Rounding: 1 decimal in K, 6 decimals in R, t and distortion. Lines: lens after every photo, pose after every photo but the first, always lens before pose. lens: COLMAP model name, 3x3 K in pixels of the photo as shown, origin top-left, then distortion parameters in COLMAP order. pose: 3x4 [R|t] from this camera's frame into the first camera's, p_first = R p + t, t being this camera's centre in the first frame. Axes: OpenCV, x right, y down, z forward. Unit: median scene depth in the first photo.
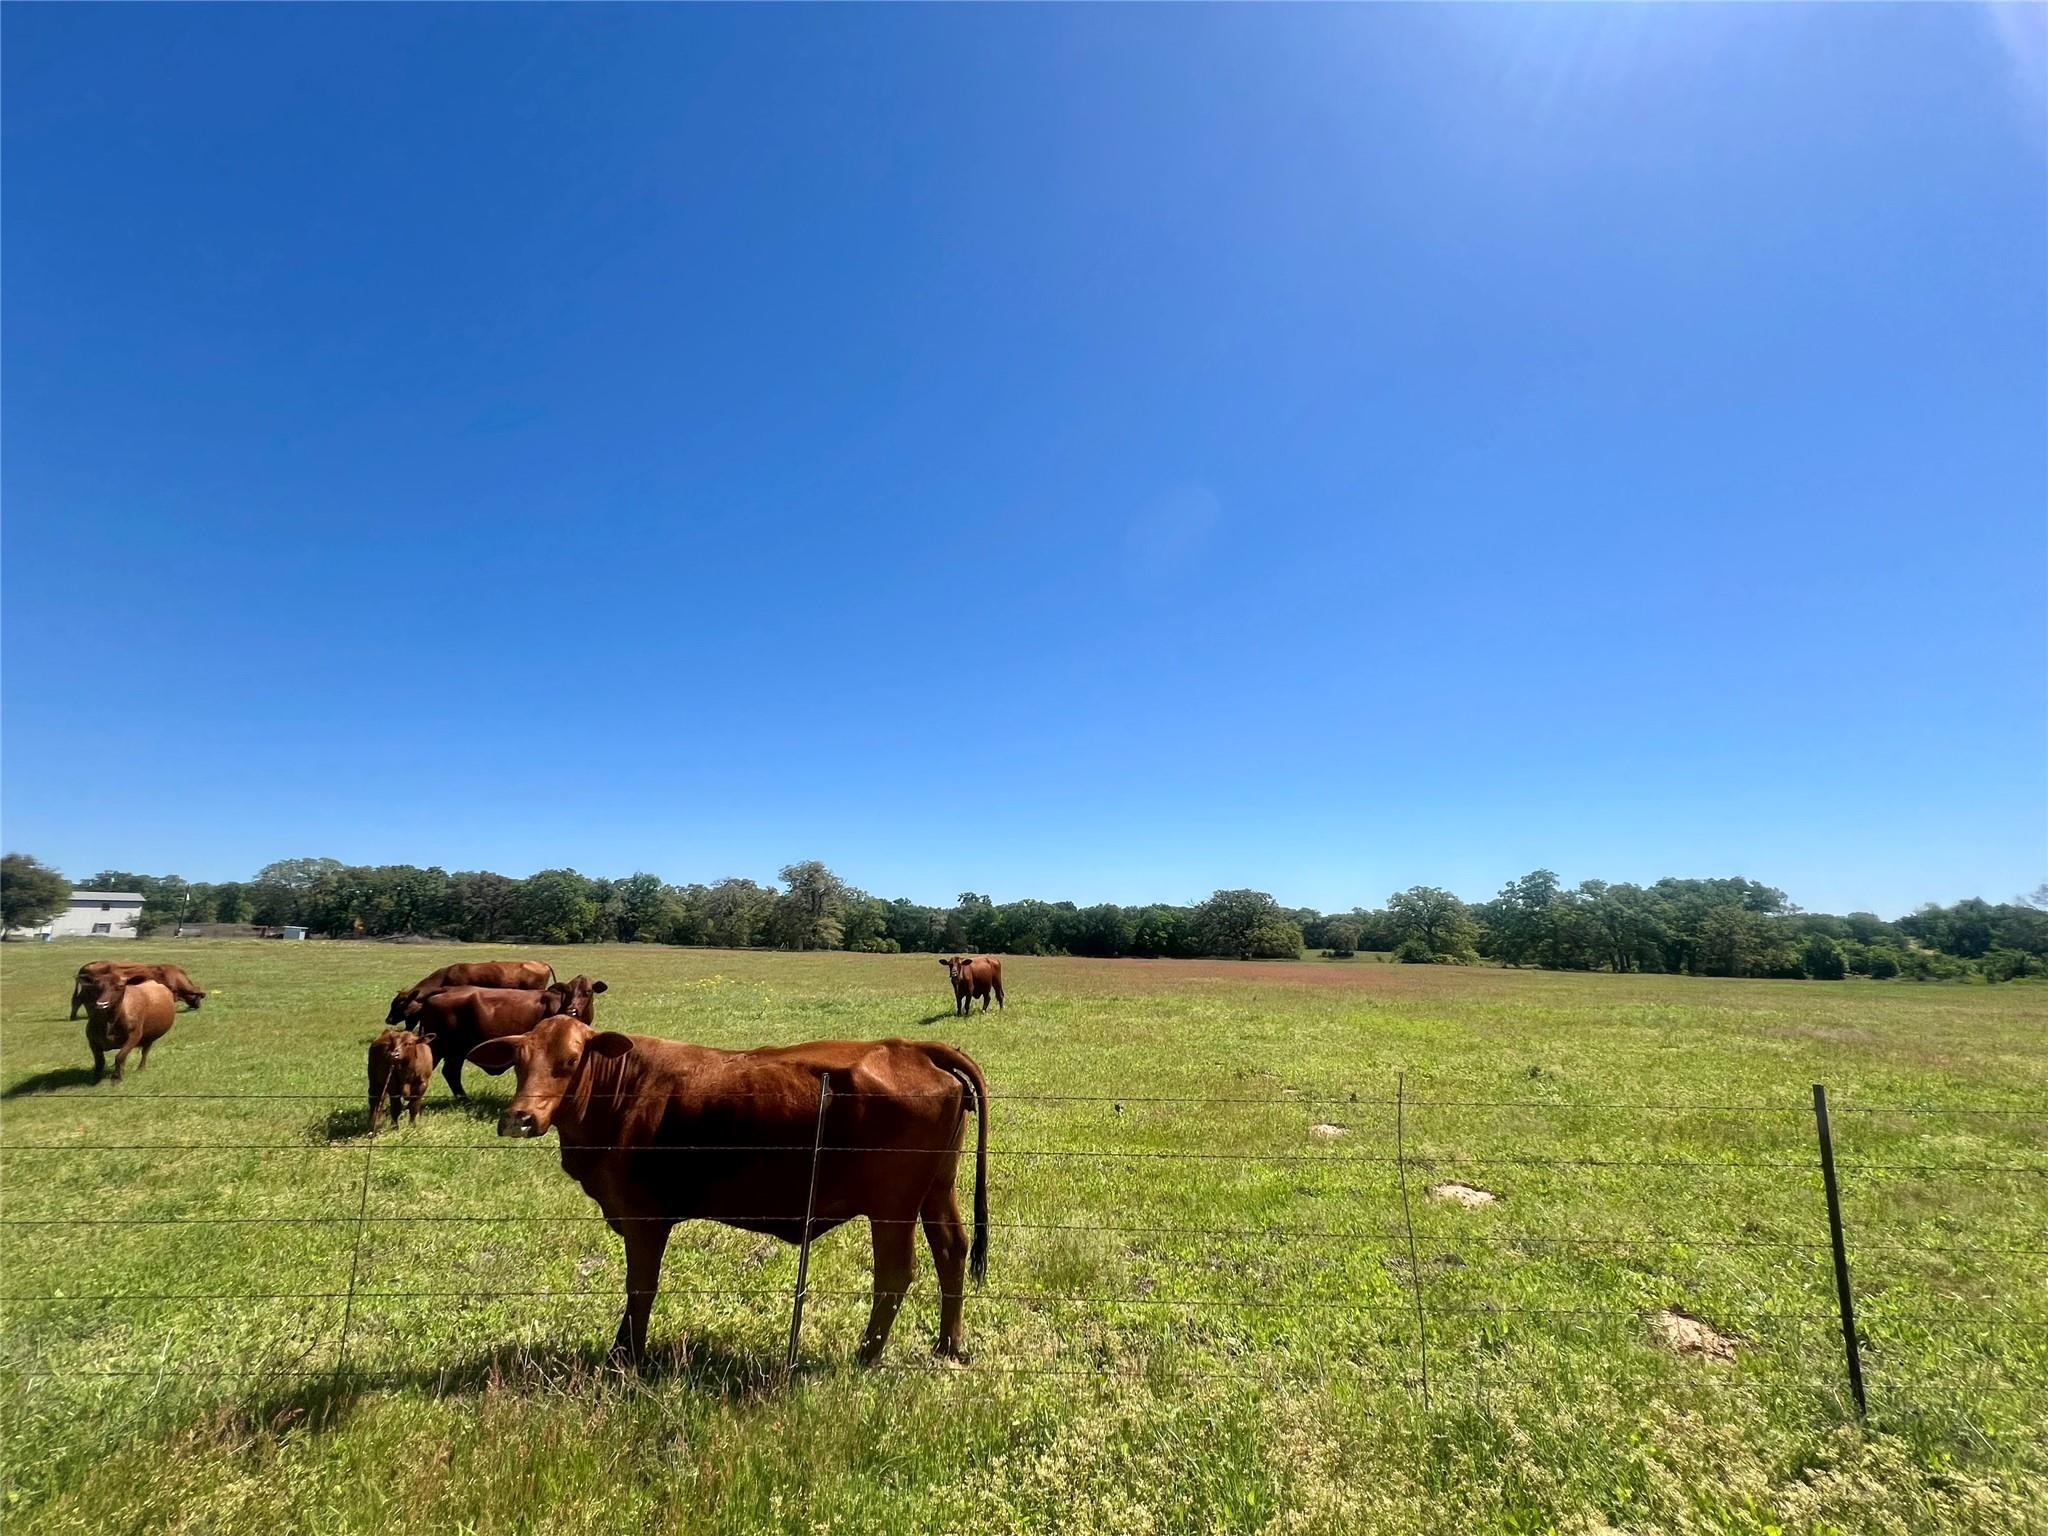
lens RADIAL K [[824.6, 0, 1027.4], [0, 824.6, 771.5], [0, 0, 1]] dist [0.007222, 0.000062]
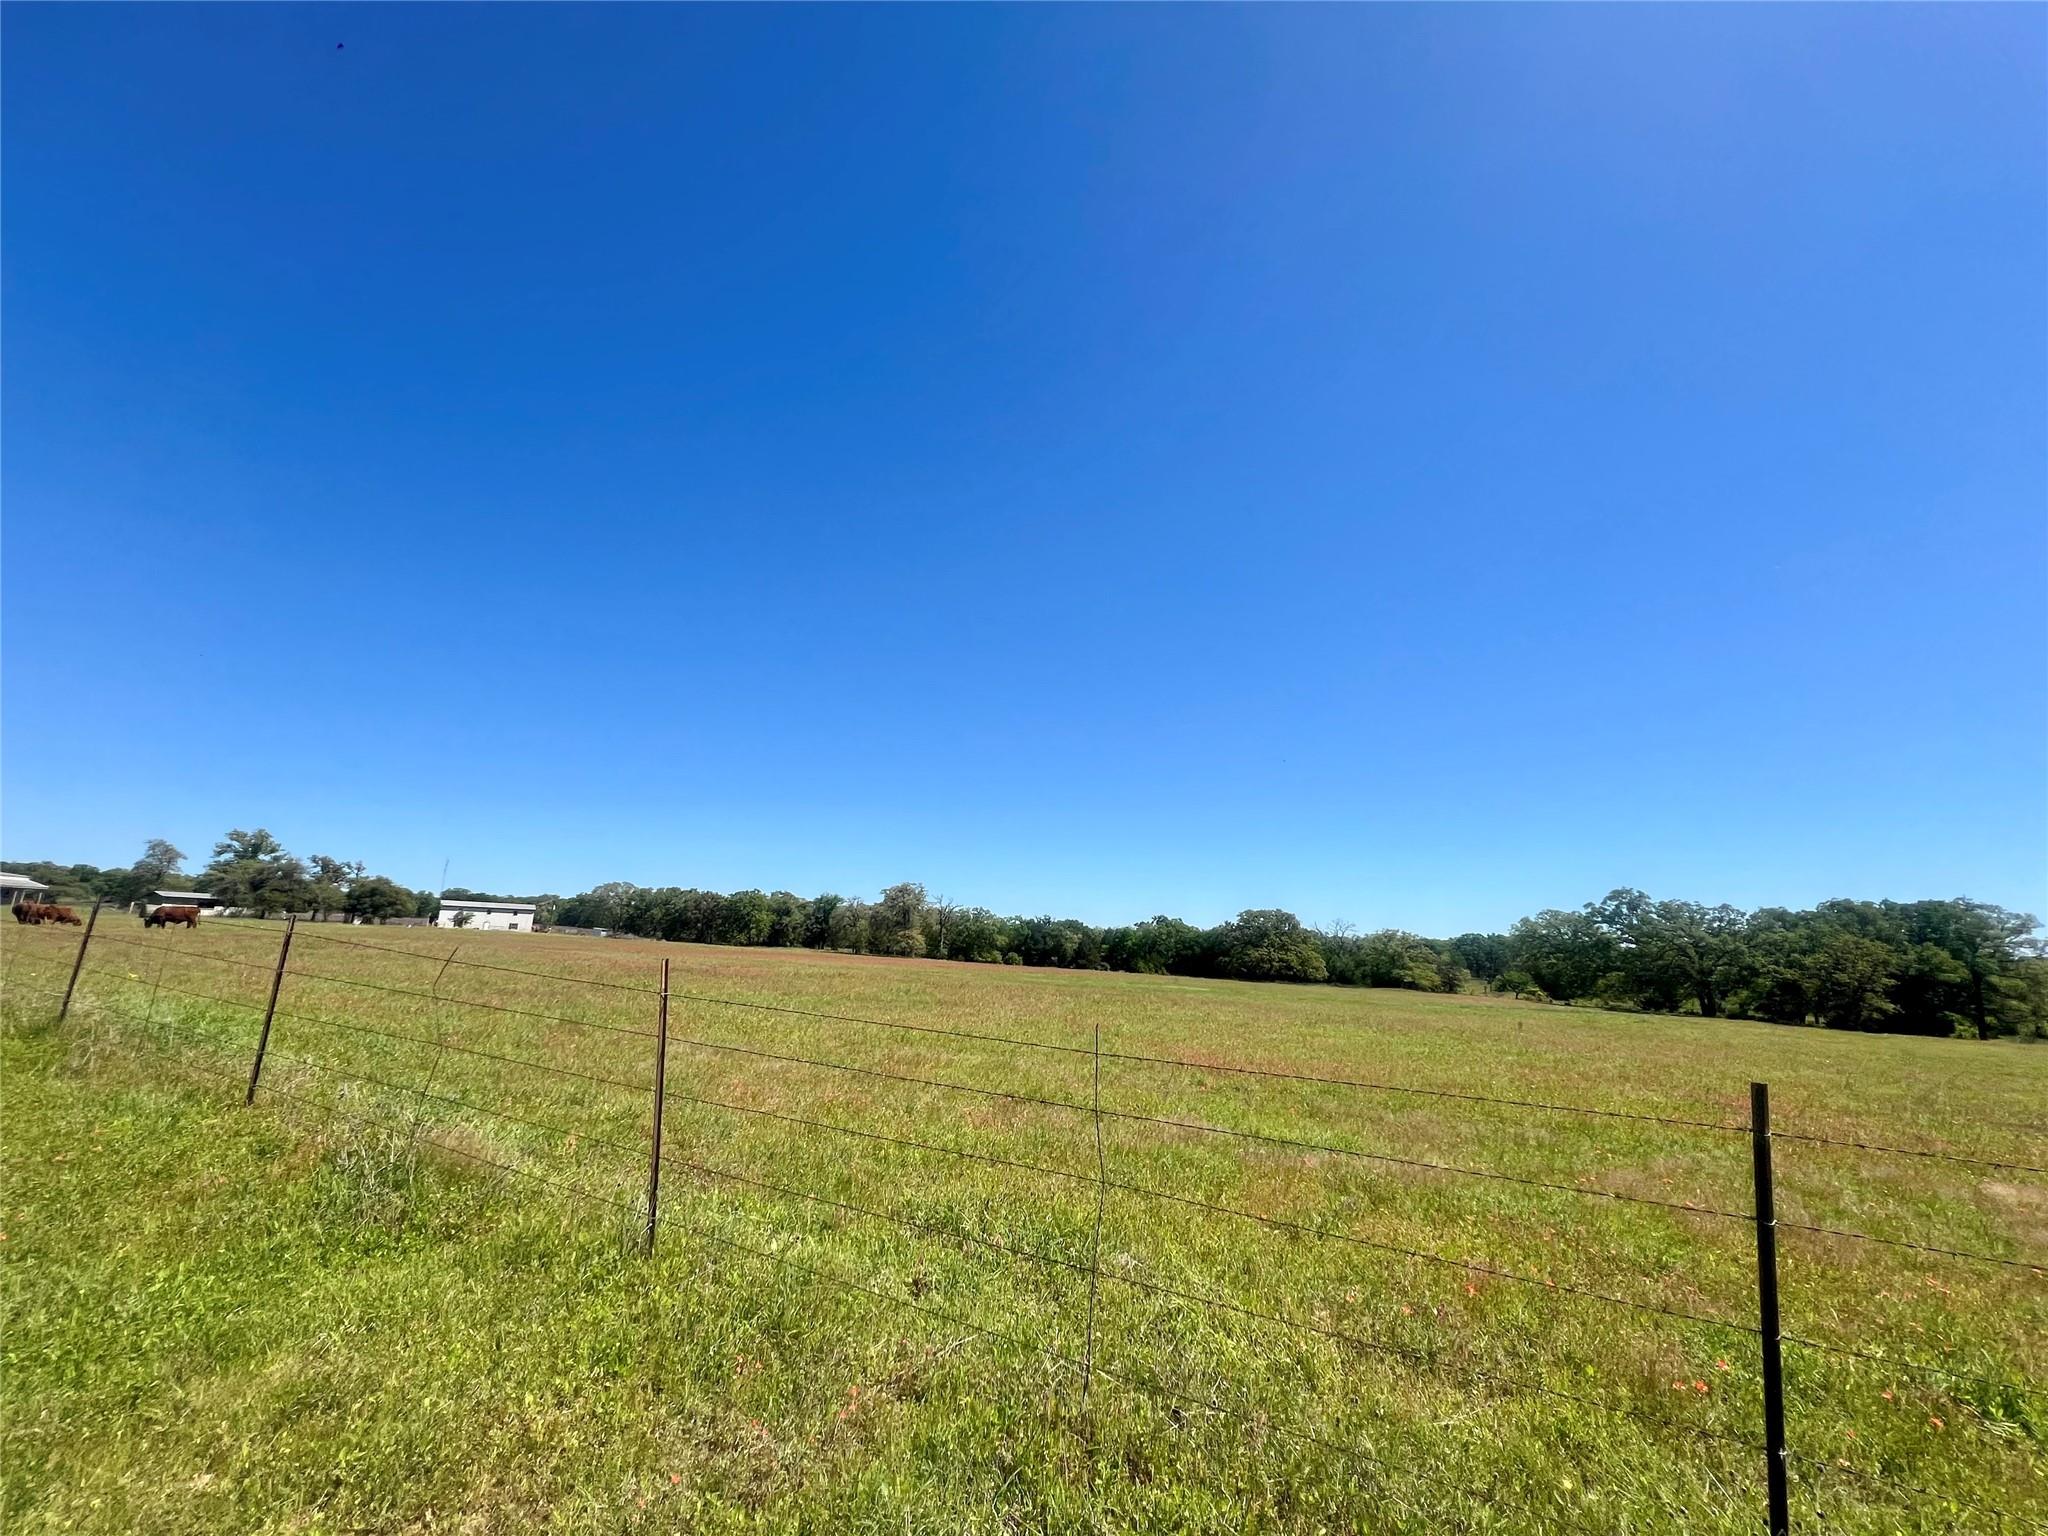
lens RADIAL K [[824.6, 0, 1016.4], [0, 824.6, 786.0], [0, 0, 1]] dist [0.007222, 0.000062]
pose [[0.902178, -0.055094, -0.427832, 0.414667], [0.048333, 0.998476, -0.026656, 0.009626], [0.428648, 0.003370, 0.903465, -0.007811]]
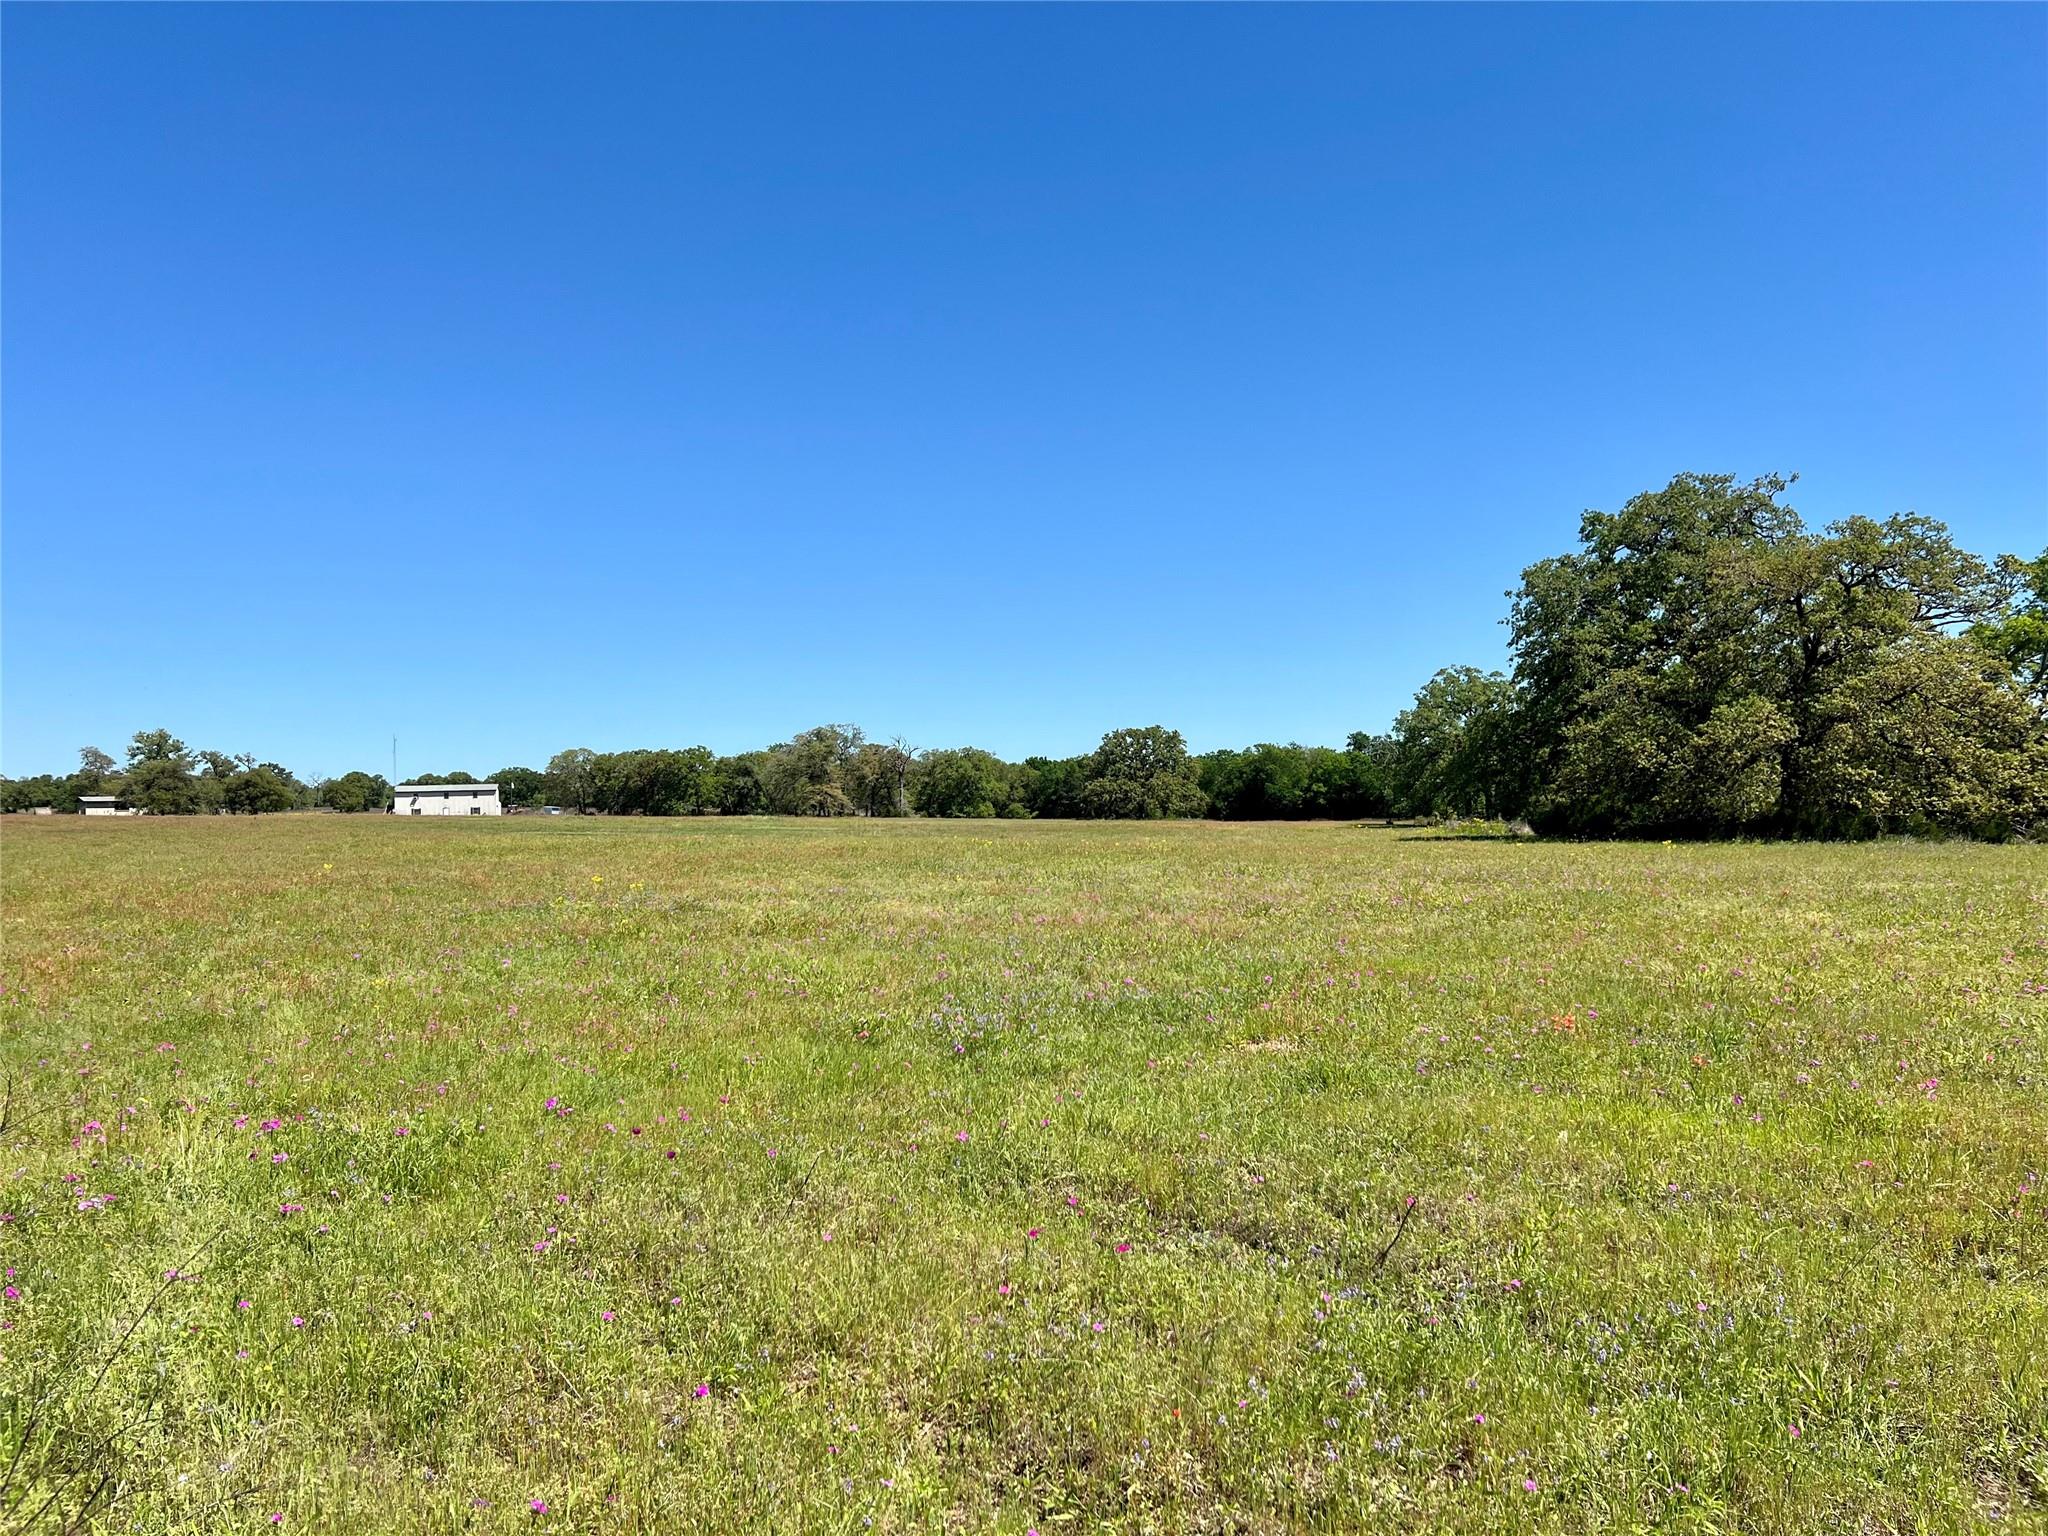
lens RADIAL K [[1534.0, 0, 1018.3], [0, 1534.0, 769.3], [0, 0, 1]] dist [-0.004740, -0.004892]
pose [[0.686307, -0.042597, -0.726063, 1.169201], [0.164974, 0.981381, 0.098364, 0.026984], [0.708355, -0.187289, 0.680556, -0.020478]]
